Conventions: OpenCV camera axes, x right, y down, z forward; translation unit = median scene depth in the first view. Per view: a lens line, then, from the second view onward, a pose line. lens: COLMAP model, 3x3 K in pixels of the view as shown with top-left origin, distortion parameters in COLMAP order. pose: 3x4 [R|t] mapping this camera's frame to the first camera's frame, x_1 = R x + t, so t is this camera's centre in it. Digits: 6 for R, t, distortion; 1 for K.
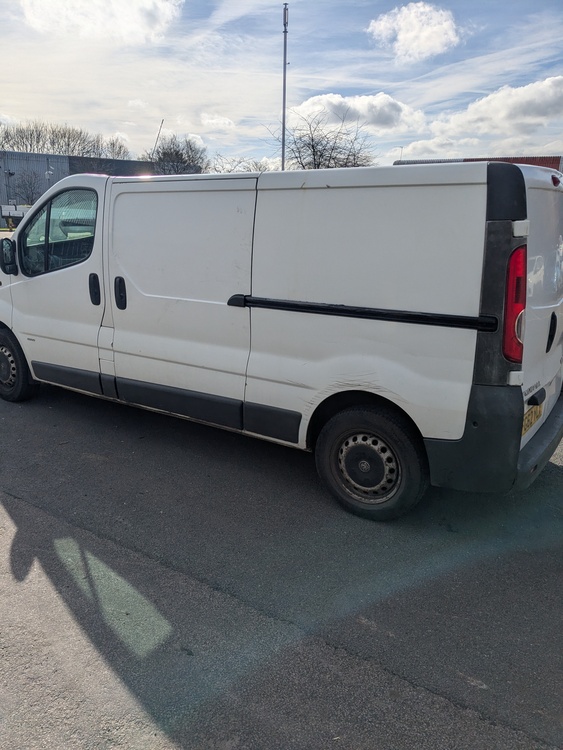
lens RADIAL K [[592.0, 0, 281.5], [0, 592.0, 375.0], [0, 0, 1]] dist [0.039966, -0.060216]
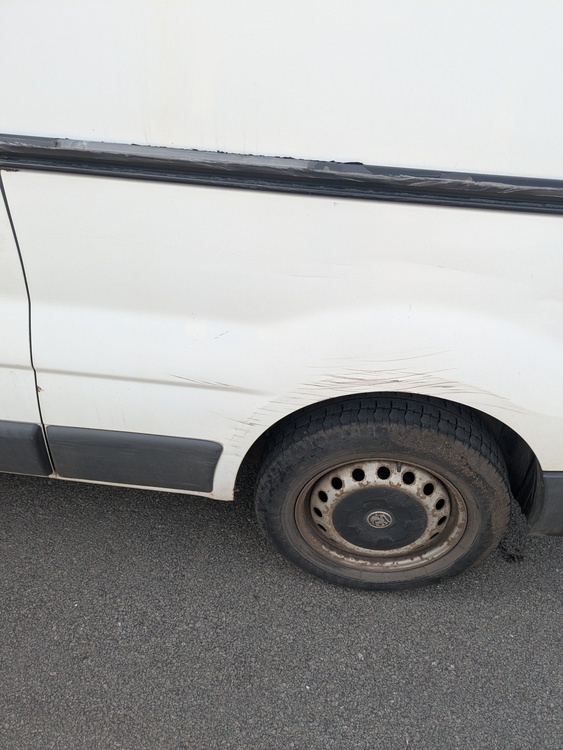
lens RADIAL K [[592.0, 0, 281.5], [0, 592.0, 375.0], [0, 0, 1]] dist [0.039966, -0.060216]
pose [[0.888305, -0.258644, 0.379497, -0.071156], [0.079279, 0.900288, 0.428014, -0.146456], [-0.452359, -0.350121, 0.820236, 0.694688]]
